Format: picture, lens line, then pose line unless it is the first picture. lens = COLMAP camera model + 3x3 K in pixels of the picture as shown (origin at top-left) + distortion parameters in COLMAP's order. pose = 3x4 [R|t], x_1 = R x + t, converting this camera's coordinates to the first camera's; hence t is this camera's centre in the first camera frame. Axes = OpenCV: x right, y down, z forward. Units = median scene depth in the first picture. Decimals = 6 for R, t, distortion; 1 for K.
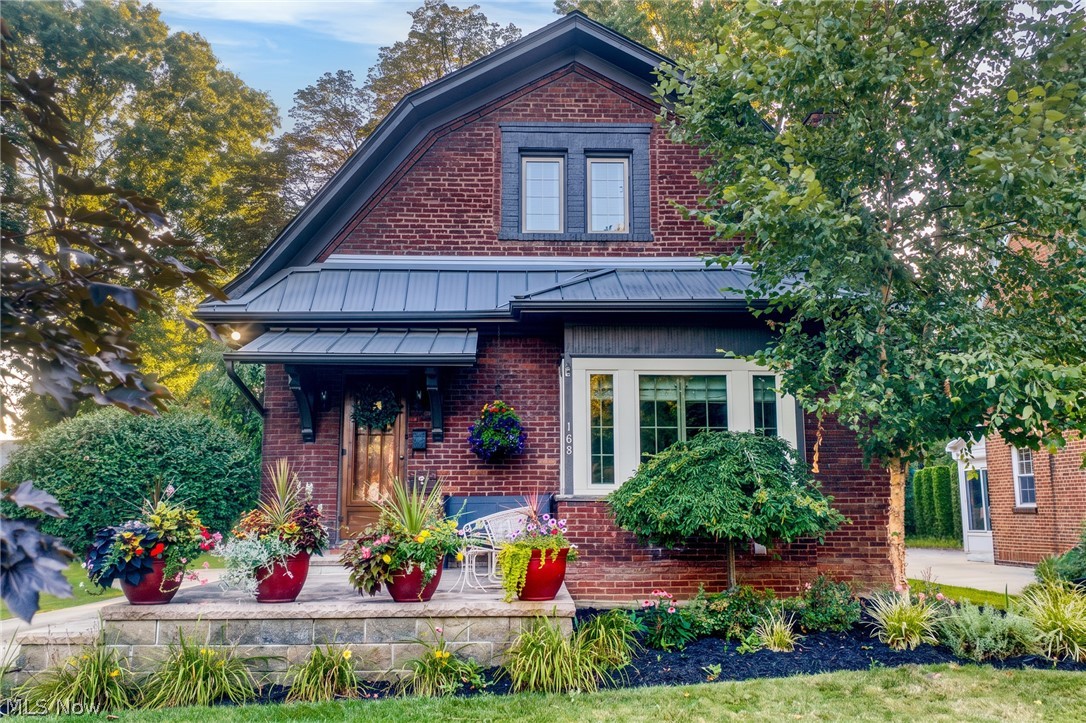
lens RADIAL K [[892.8, 0, 543.0], [0, 892.8, 361.5], [0, 0, 1]] dist [0.008657, 0.002446]
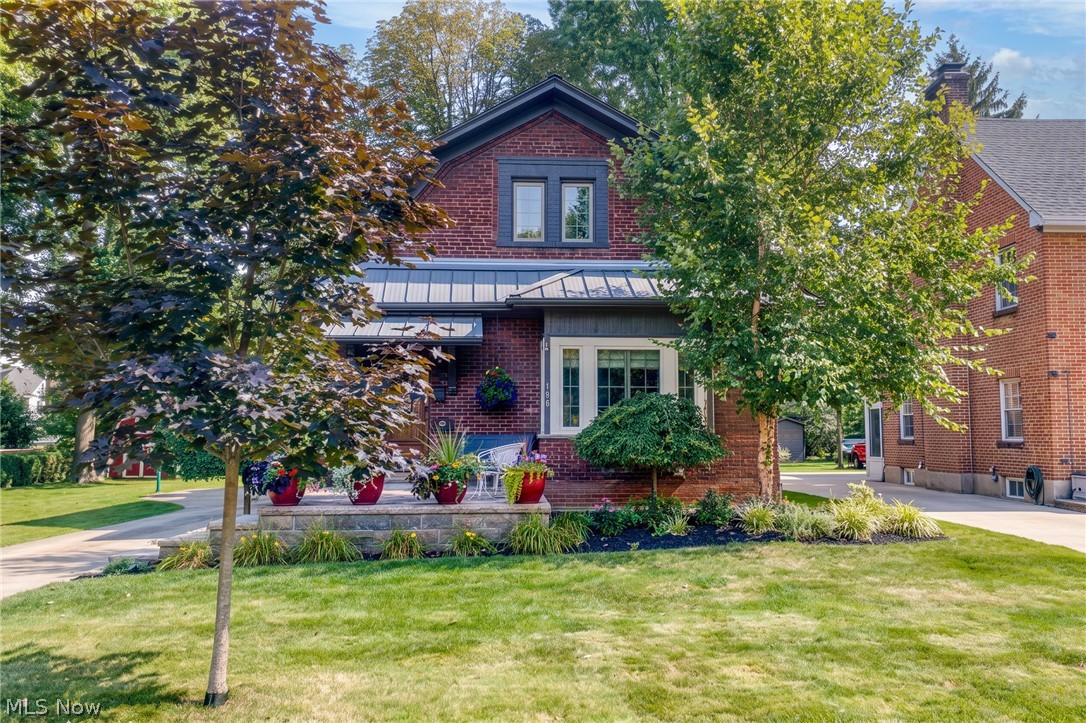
lens RADIAL K [[892.8, 0, 543.0], [0, 892.8, 361.5], [0, 0, 1]] dist [0.008657, 0.002446]
pose [[0.999690, 0.004245, 0.024553, -0.012541], [-0.006304, 0.996414, 0.084380, -0.084817], [-0.024107, -0.084508, 0.996131, -0.398494]]
